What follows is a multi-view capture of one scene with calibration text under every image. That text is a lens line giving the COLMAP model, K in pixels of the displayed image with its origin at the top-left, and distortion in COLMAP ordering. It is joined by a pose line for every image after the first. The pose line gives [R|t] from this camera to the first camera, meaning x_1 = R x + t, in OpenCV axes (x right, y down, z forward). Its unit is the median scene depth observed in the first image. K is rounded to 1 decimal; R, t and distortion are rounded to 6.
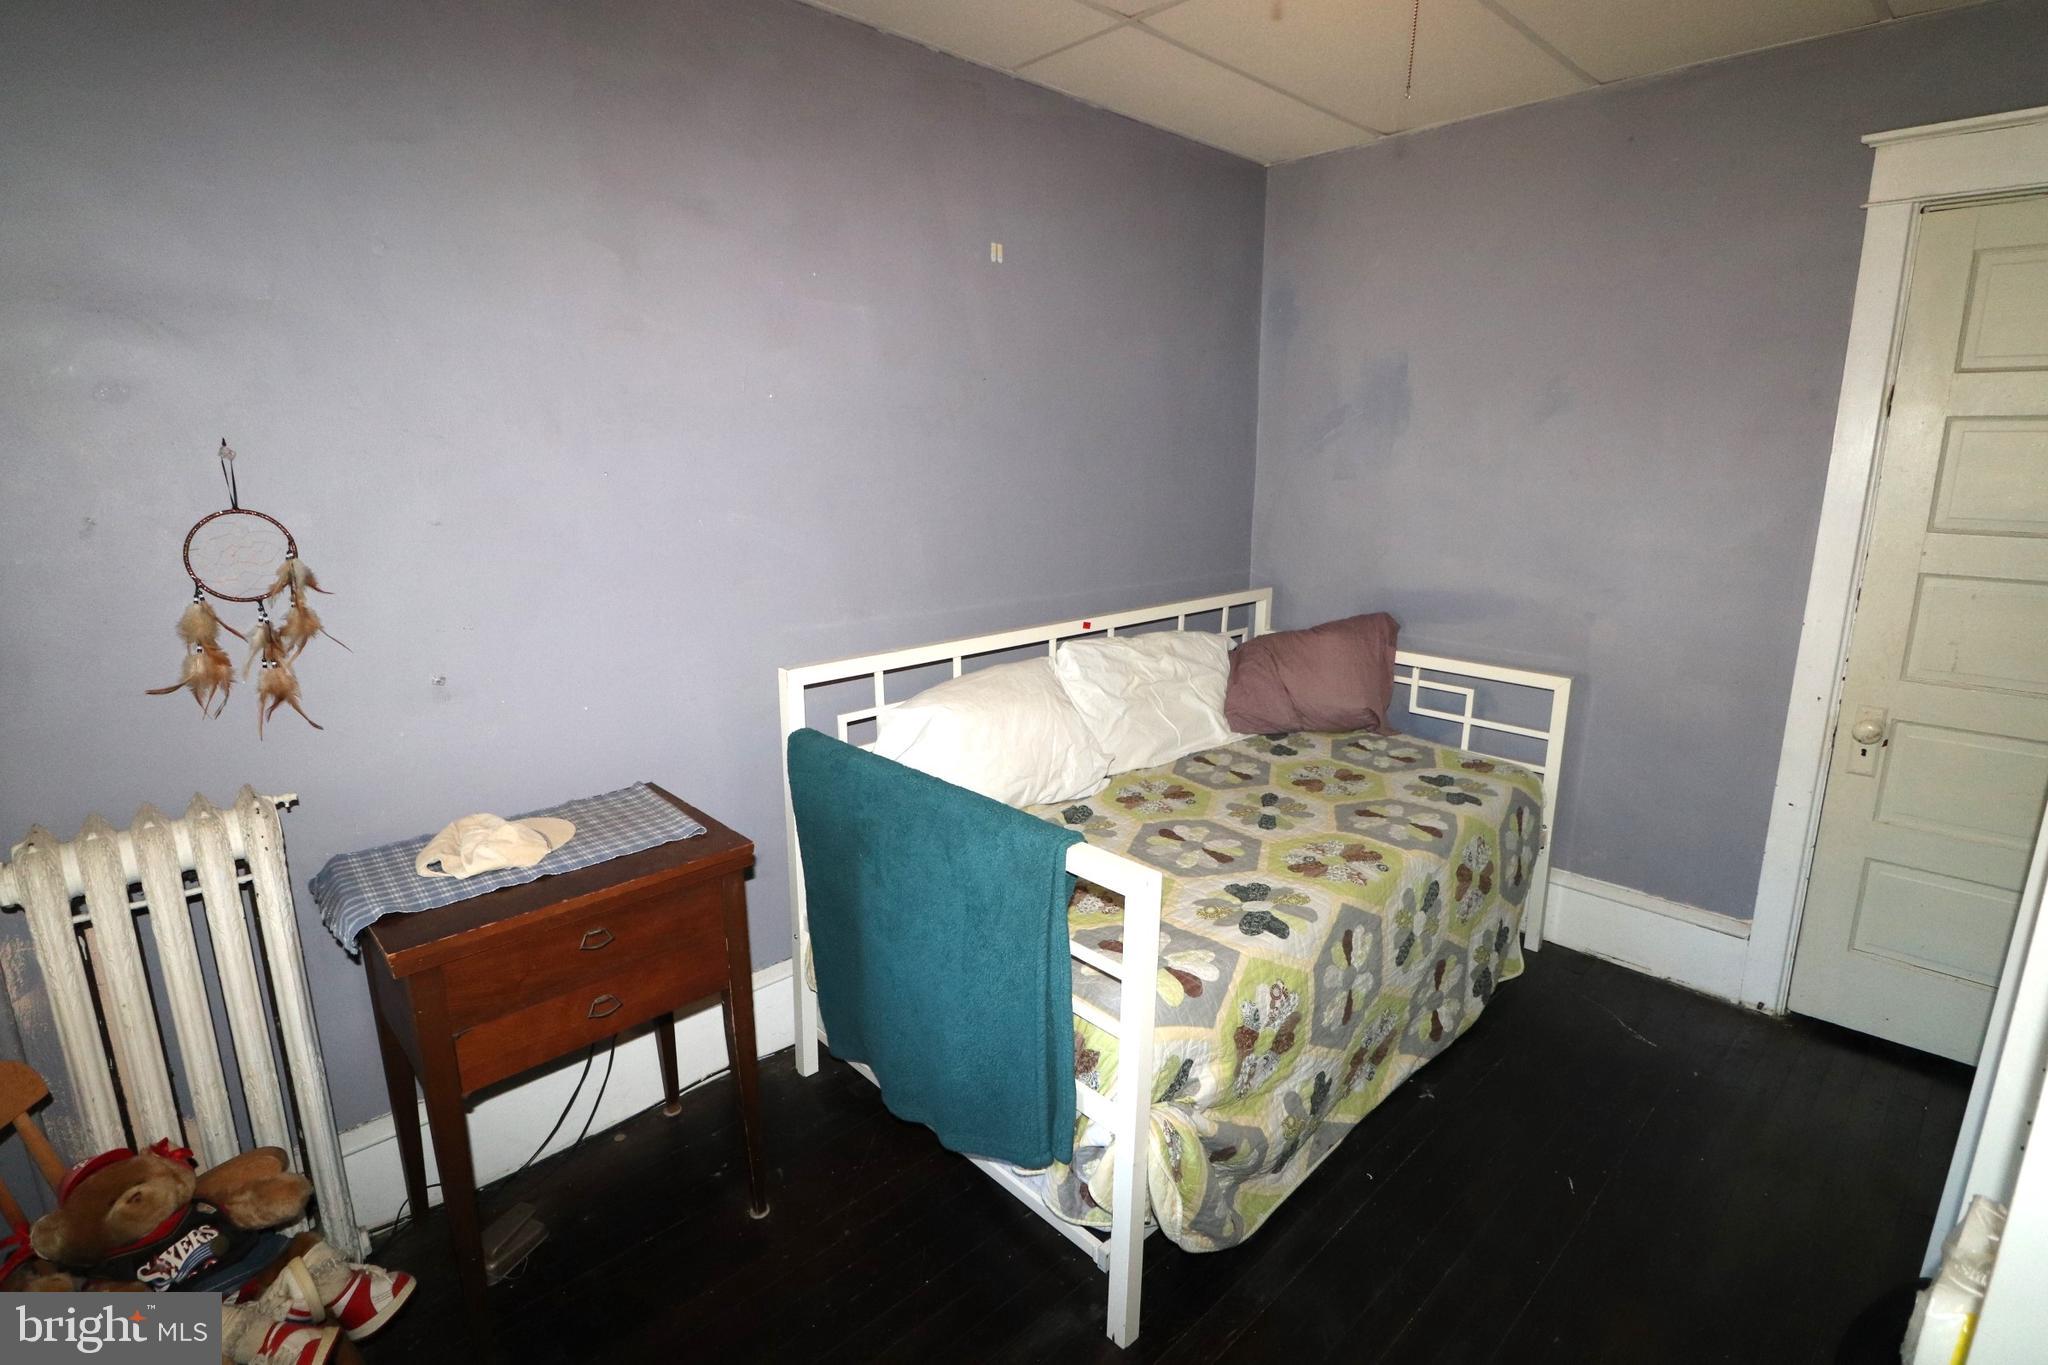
lens RADIAL K [[983.5, 0, 1024.1], [0, 983.5, 659.0], [0, 0, 1]] dist [-0.001979, -0.000097]
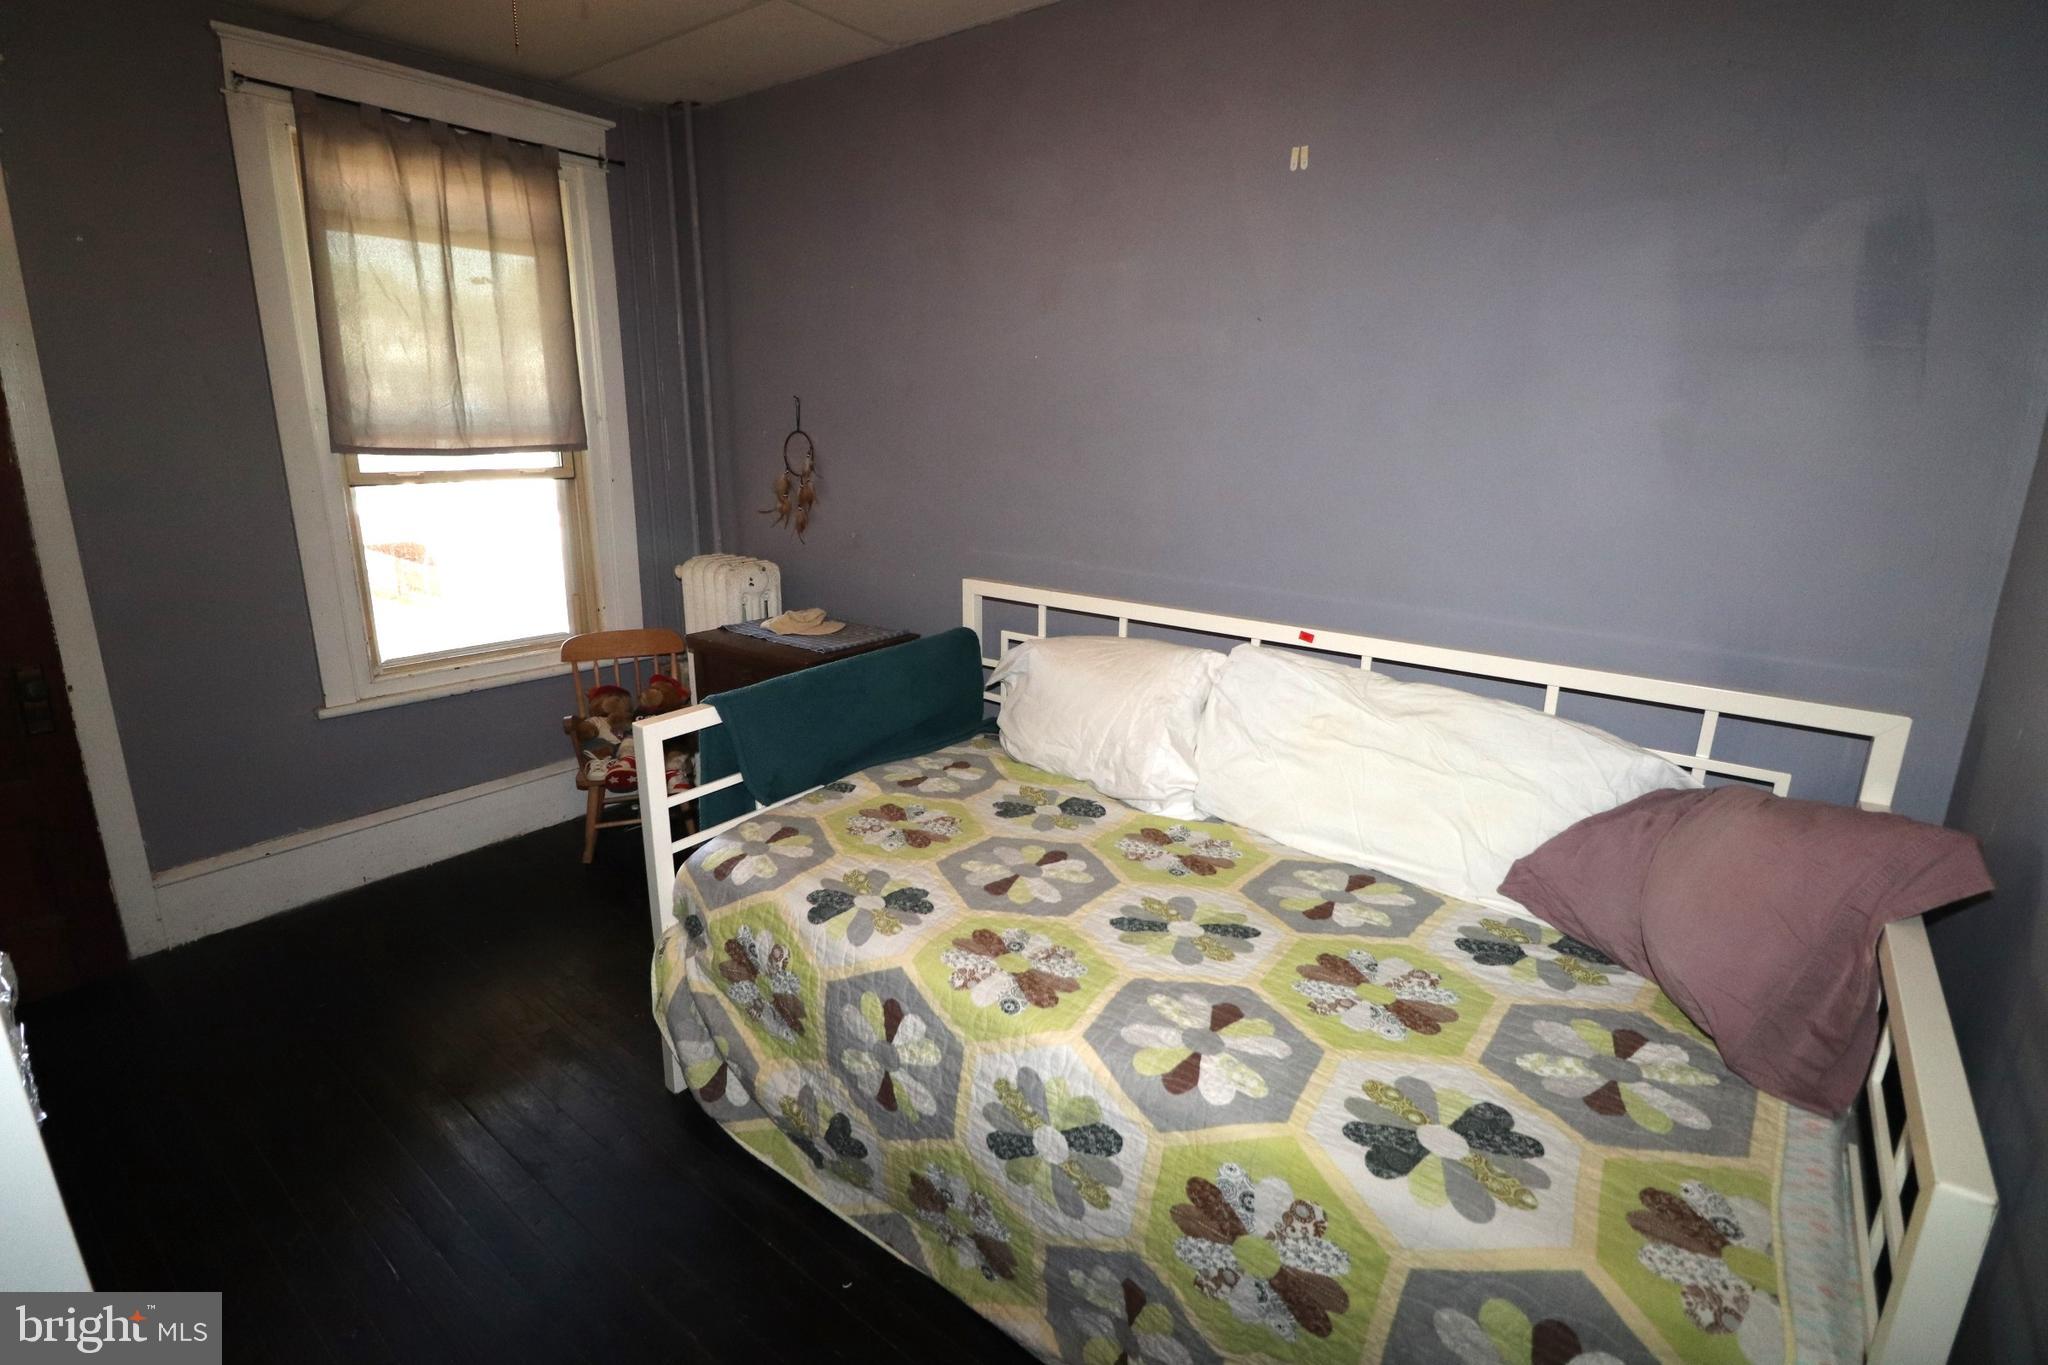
lens RADIAL K [[947.3, 0, 1019.6], [0, 947.3, 656.6], [0, 0, 1]] dist [-0.013167, -0.000584]
pose [[0.140964, 0.237053, -0.961215, 0.771049], [-0.216941, 0.954709, 0.203634, -0.125977], [0.965953, 0.179822, 0.186007, 0.692768]]
